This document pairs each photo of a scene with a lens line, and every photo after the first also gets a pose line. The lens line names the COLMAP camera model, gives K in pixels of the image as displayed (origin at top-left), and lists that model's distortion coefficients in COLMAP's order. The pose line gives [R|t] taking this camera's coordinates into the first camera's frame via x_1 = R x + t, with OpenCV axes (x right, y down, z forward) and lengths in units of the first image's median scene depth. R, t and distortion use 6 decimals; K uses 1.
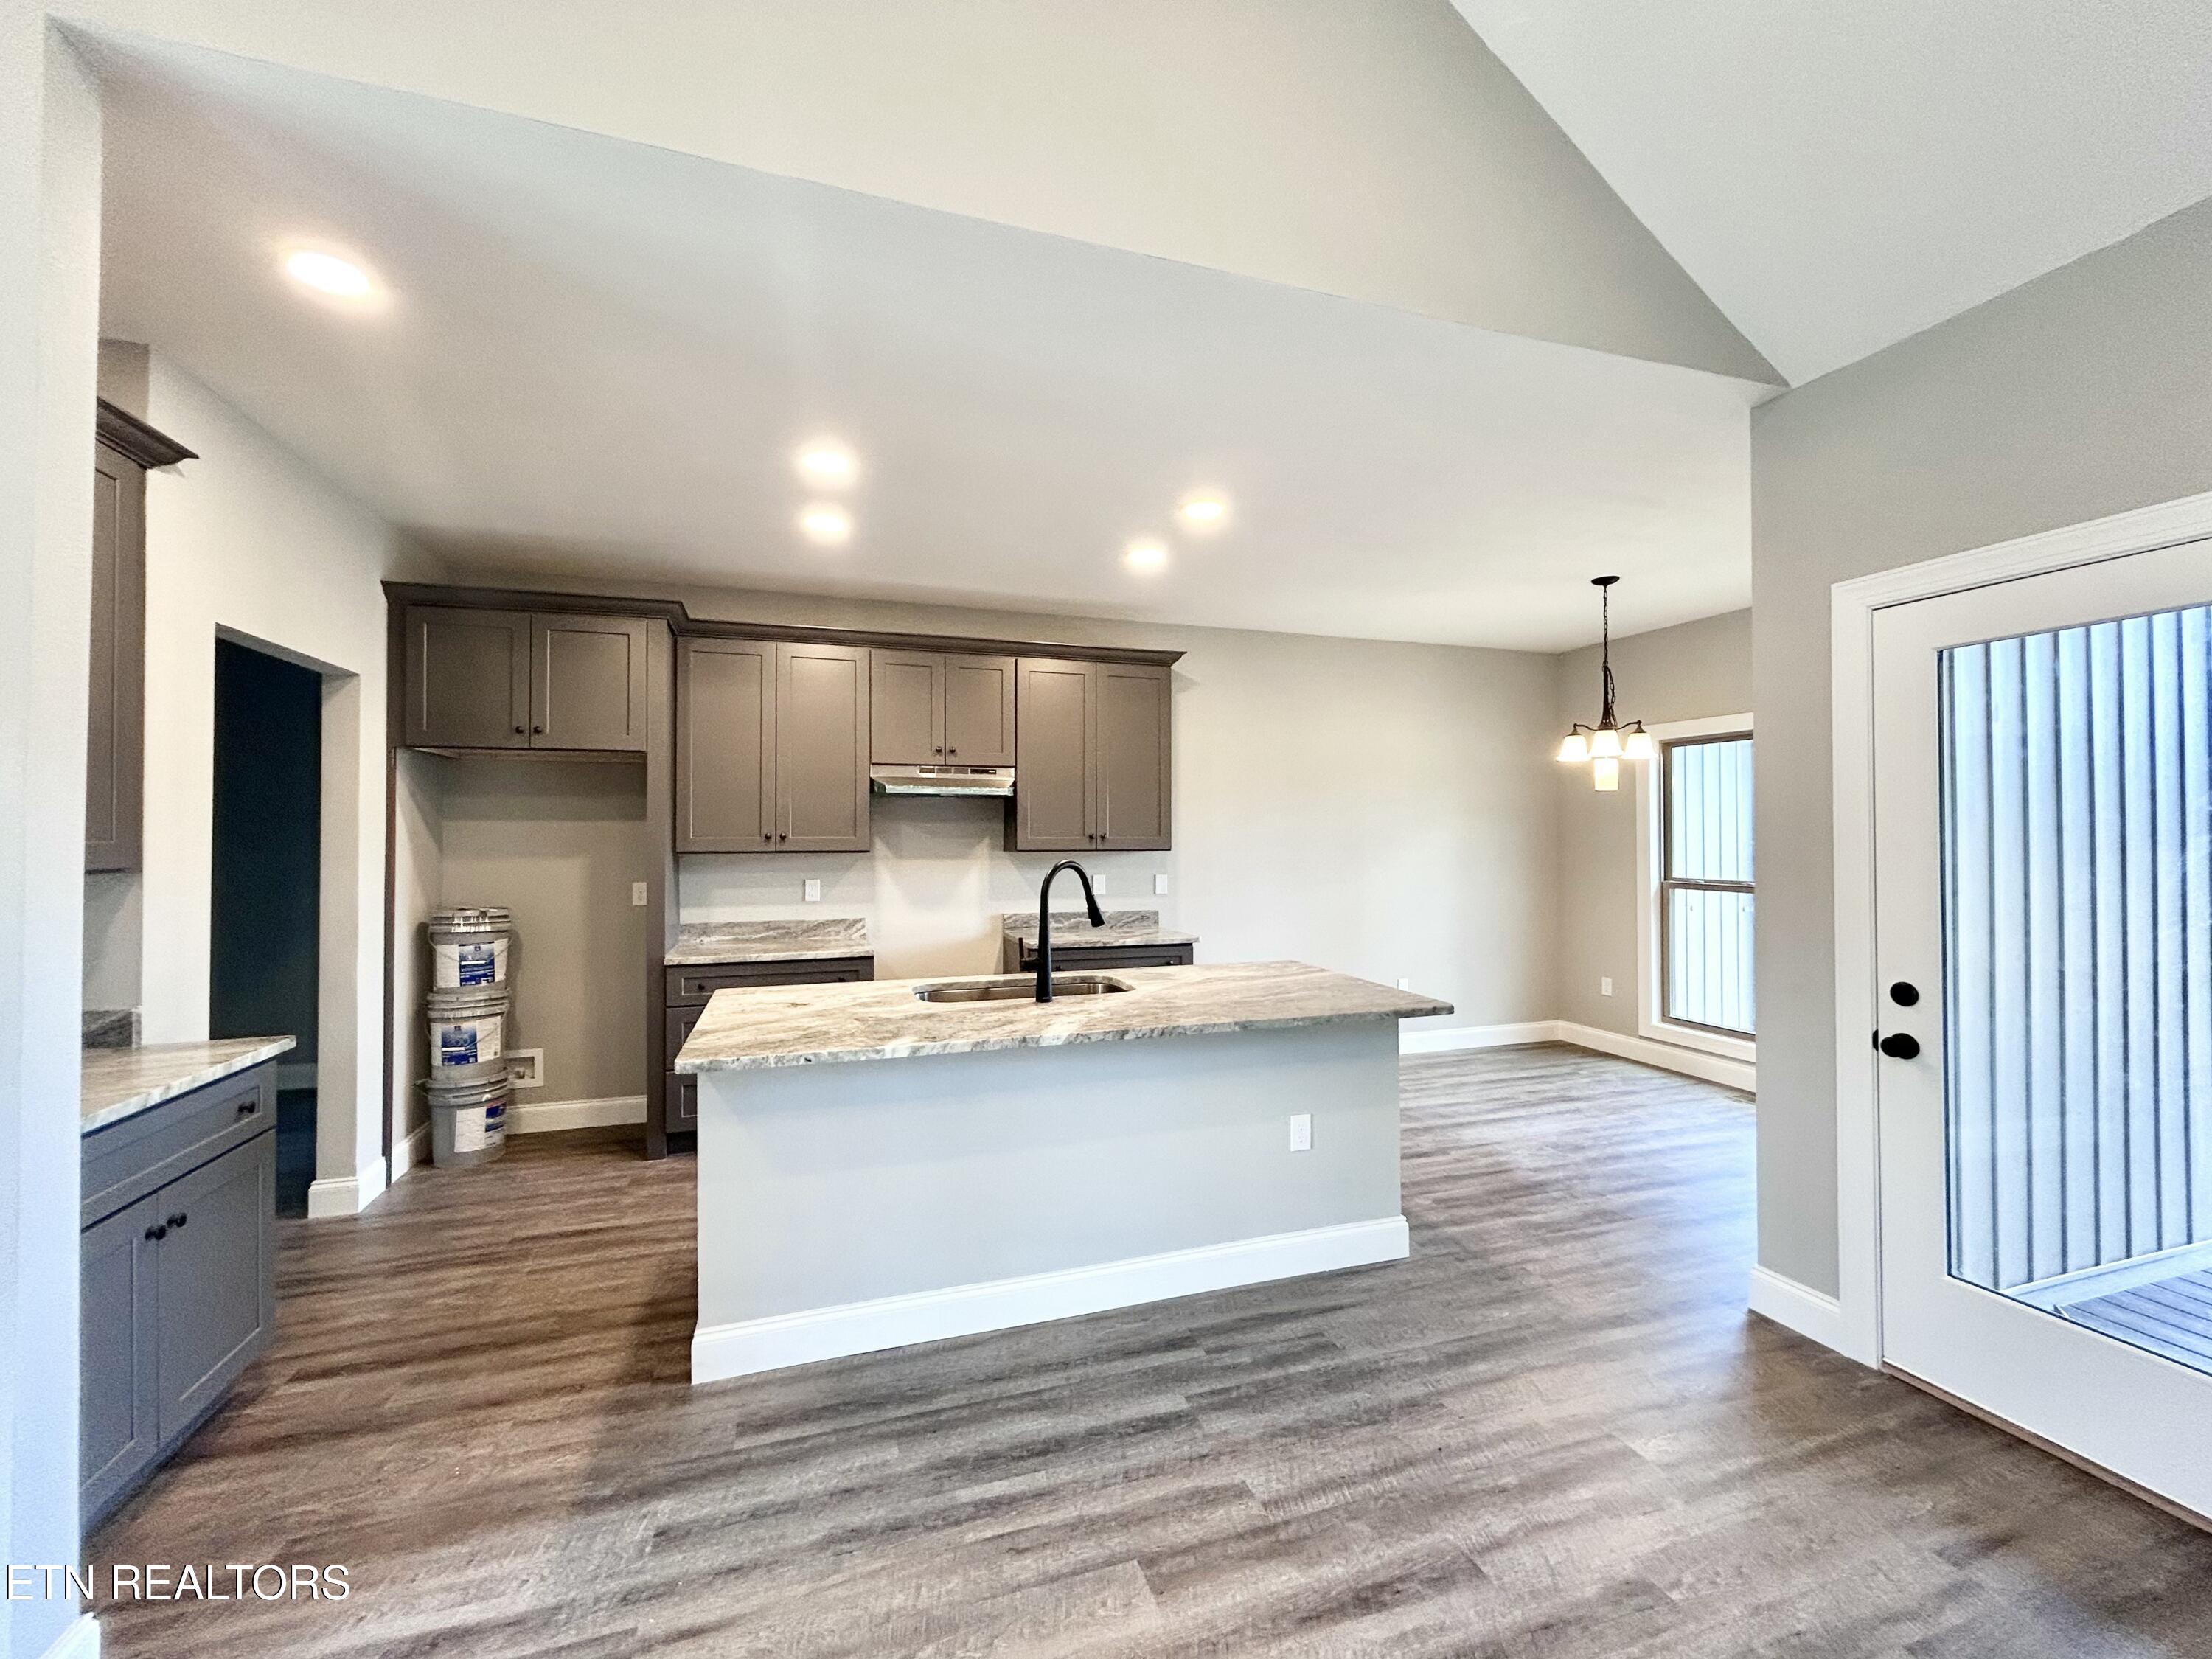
lens RADIAL K [[893.7, 0, 1103.3], [0, 893.7, 828.8], [0, 0, 1]] dist [0.003276, -0.000092]
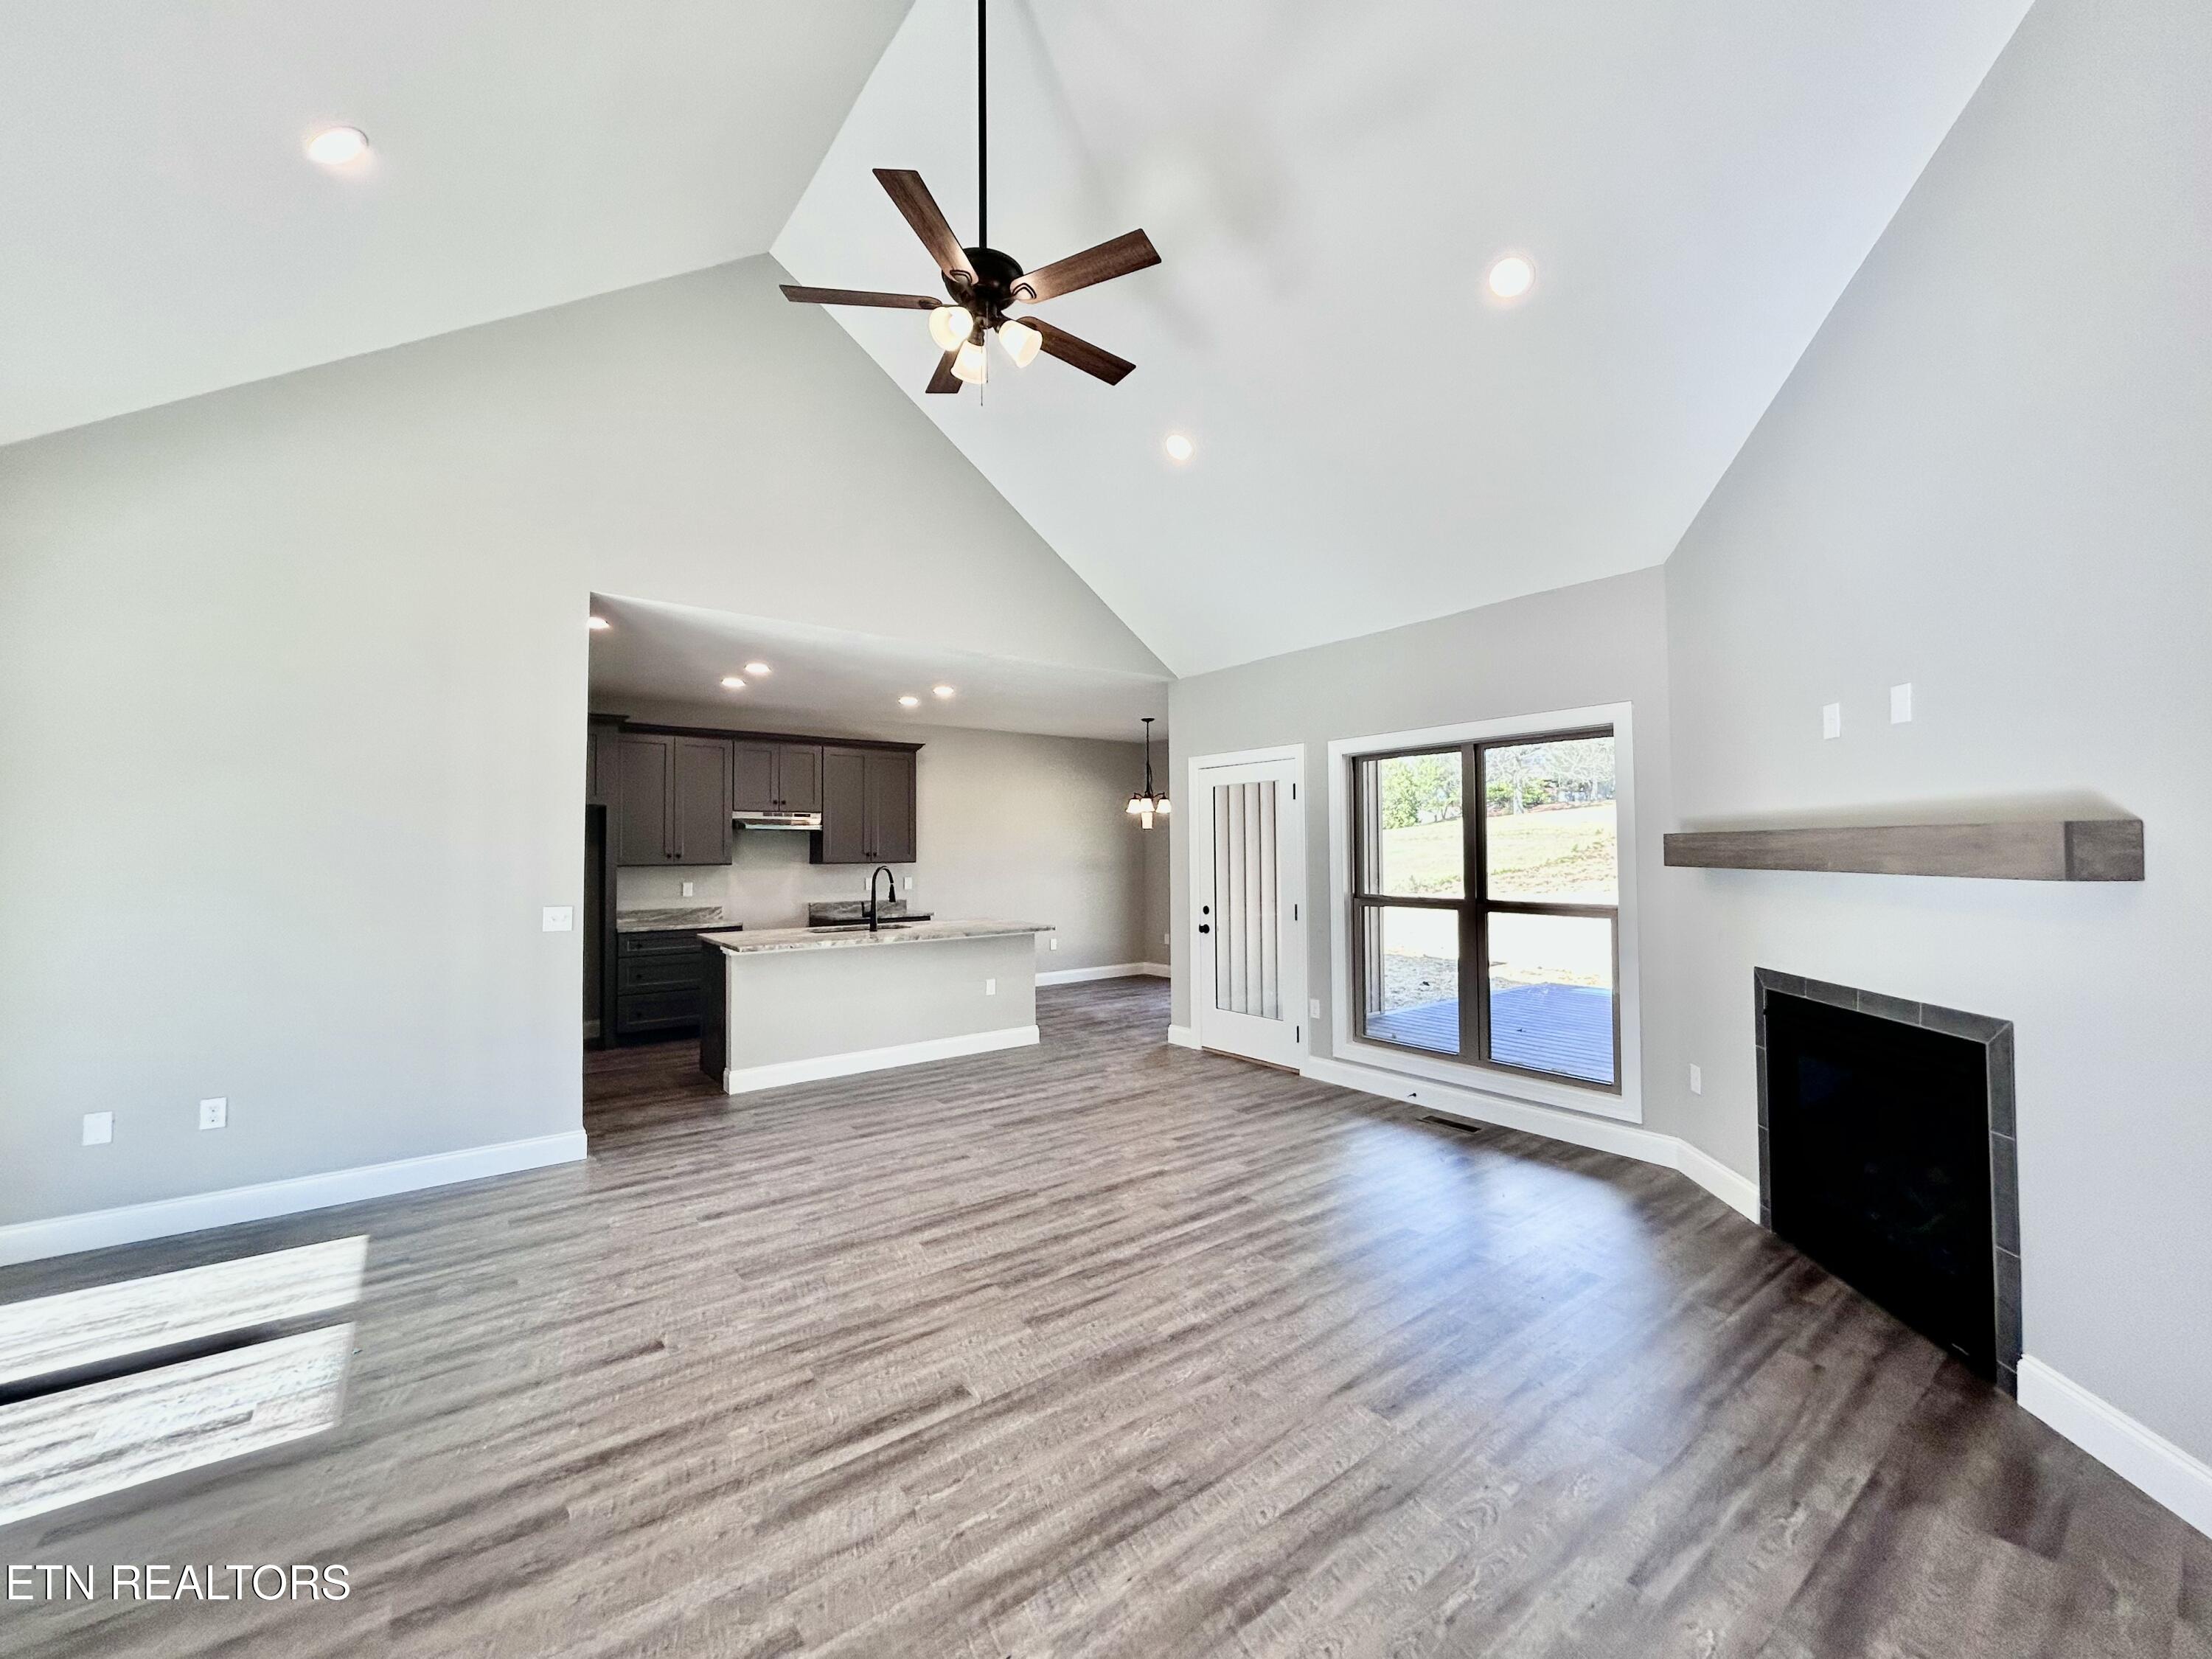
lens RADIAL K [[893.7, 0, 1104.1], [0, 893.7, 831.3], [0, 0, 1]] dist [0.003276, -0.000092]
pose [[0.943341, 0.004312, 0.331796, -0.165420], [0.001188, 0.999865, -0.016373, -0.007123], [-0.331822, 0.015840, 0.943209, -0.778822]]
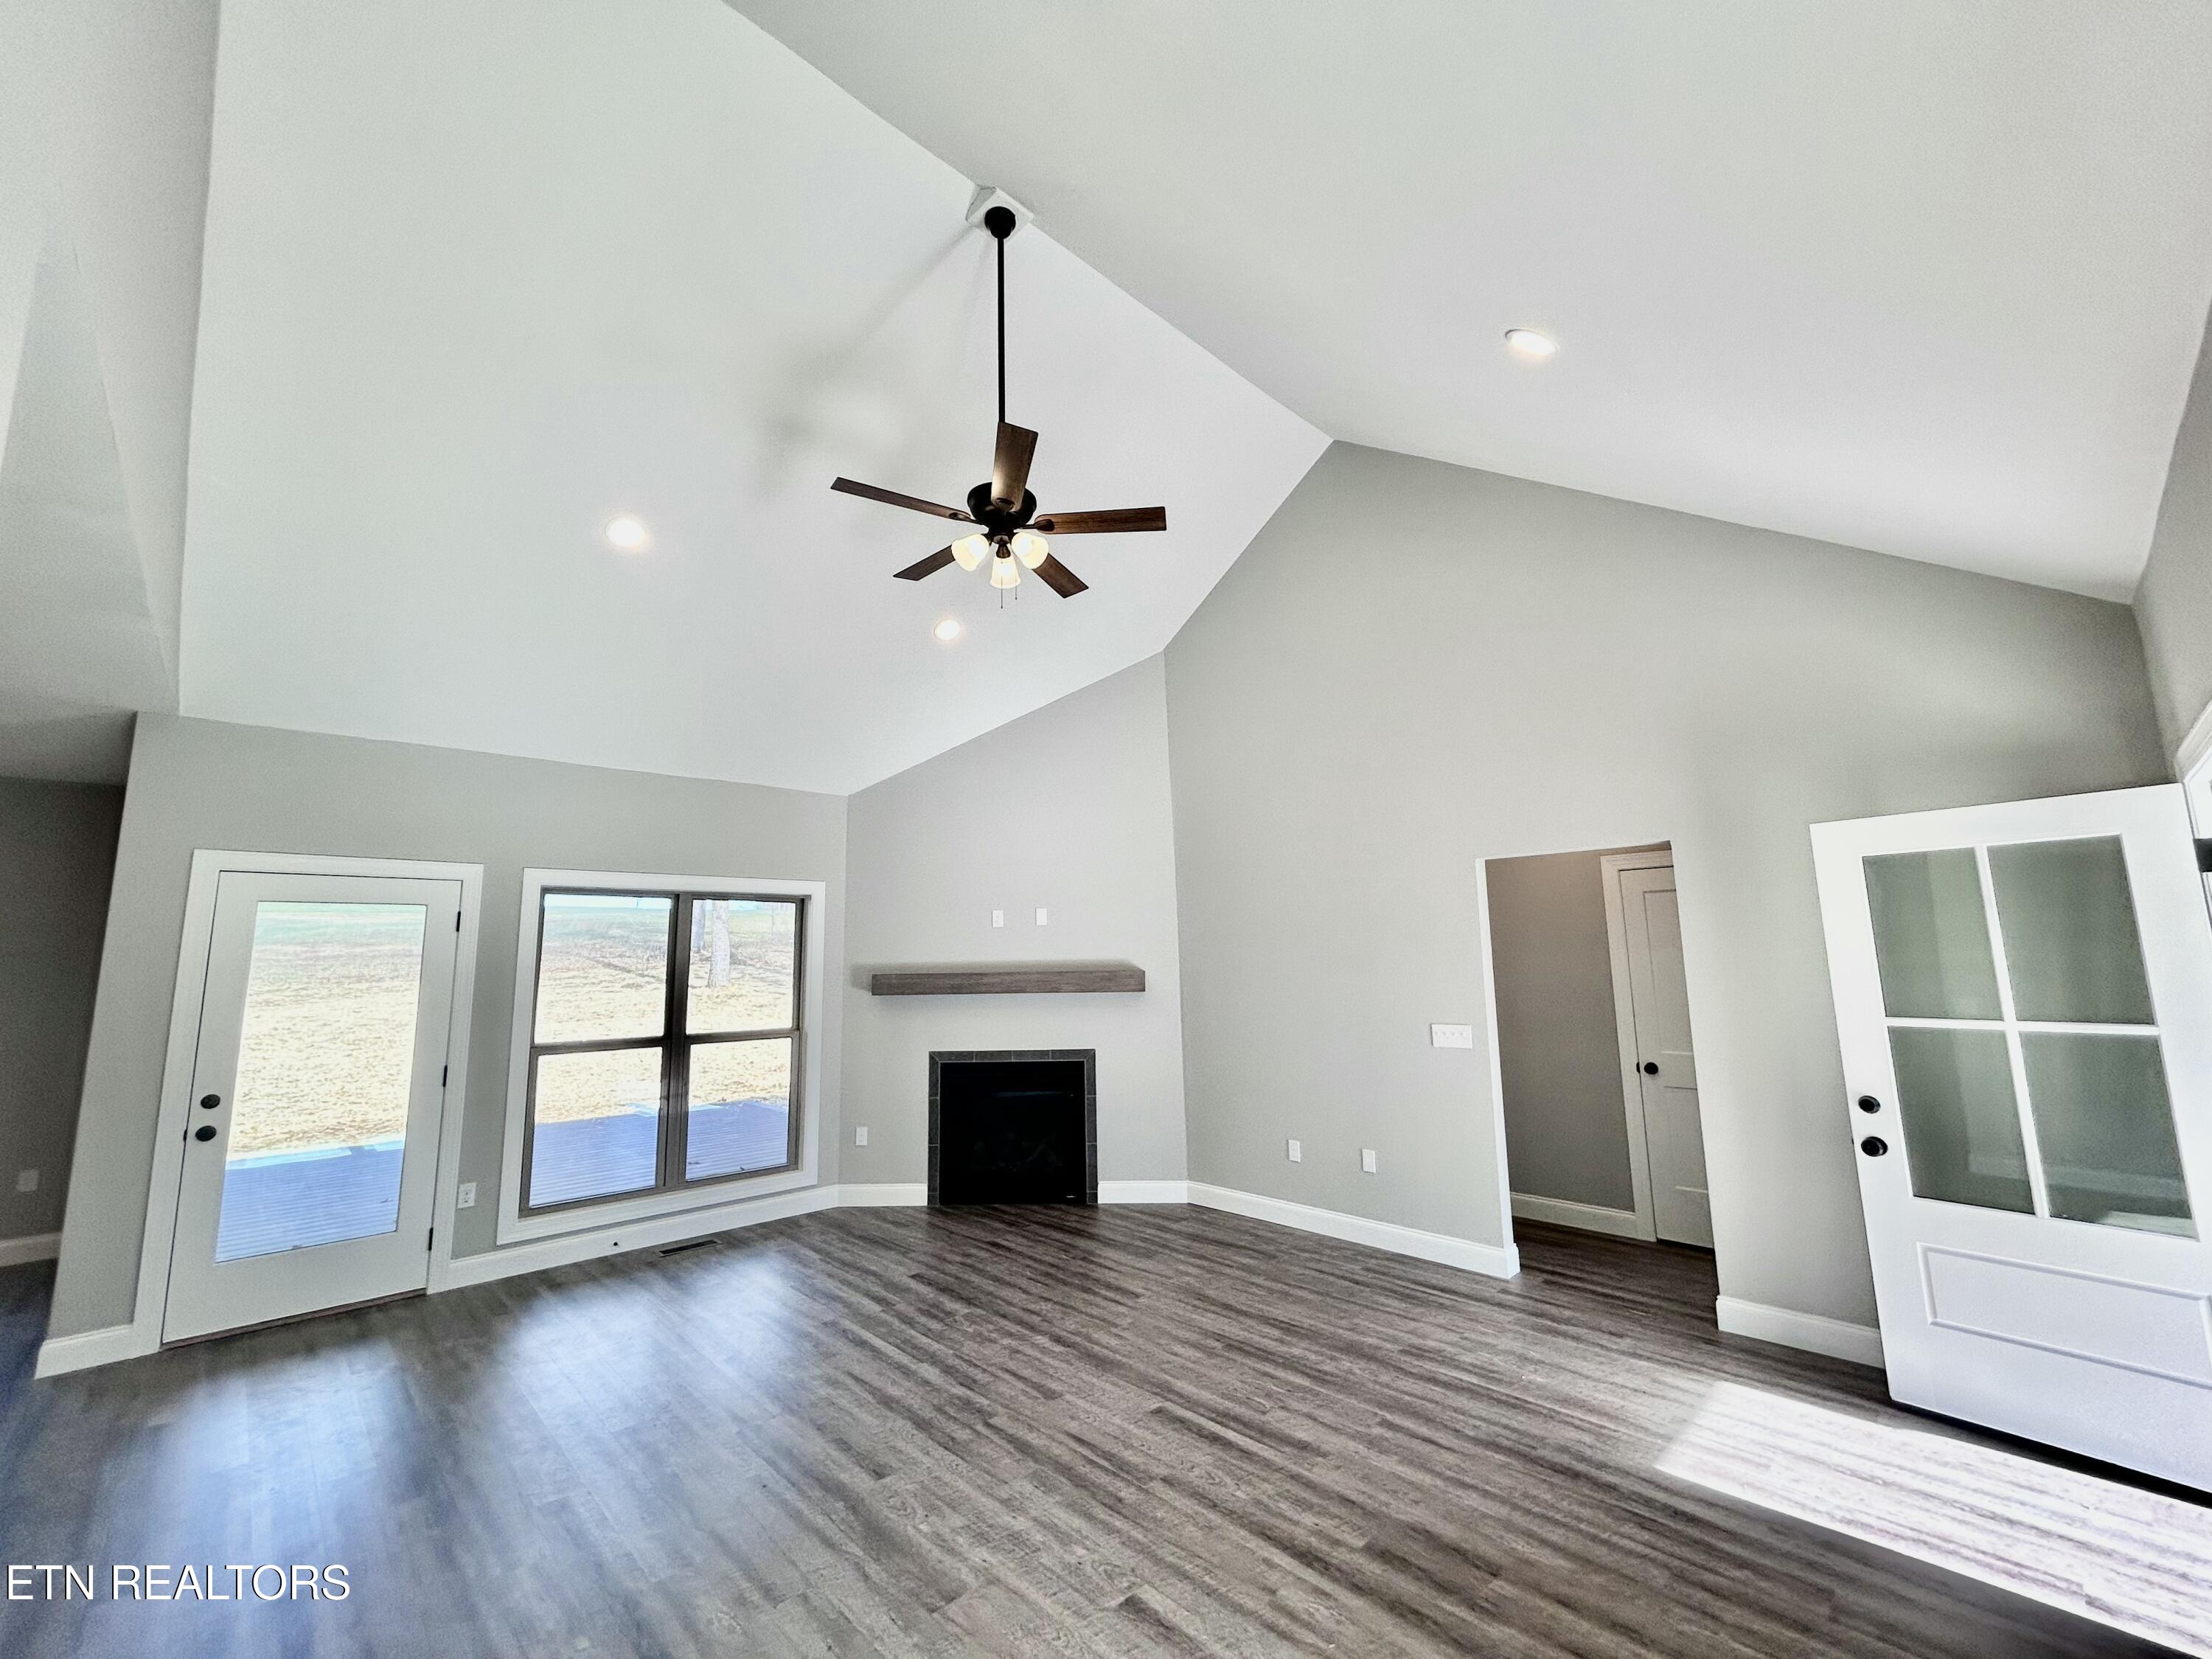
lens RADIAL K [[893.7, 0, 1097.7], [0, 893.7, 825.1], [0, 0, 1]] dist [0.003276, -0.000092]
pose [[-0.429981, 0.146779, 0.890827, -0.737095], [0.010043, 0.987413, -0.157846, -0.024403], [-0.902782, -0.058924, -0.426043, 0.123350]]
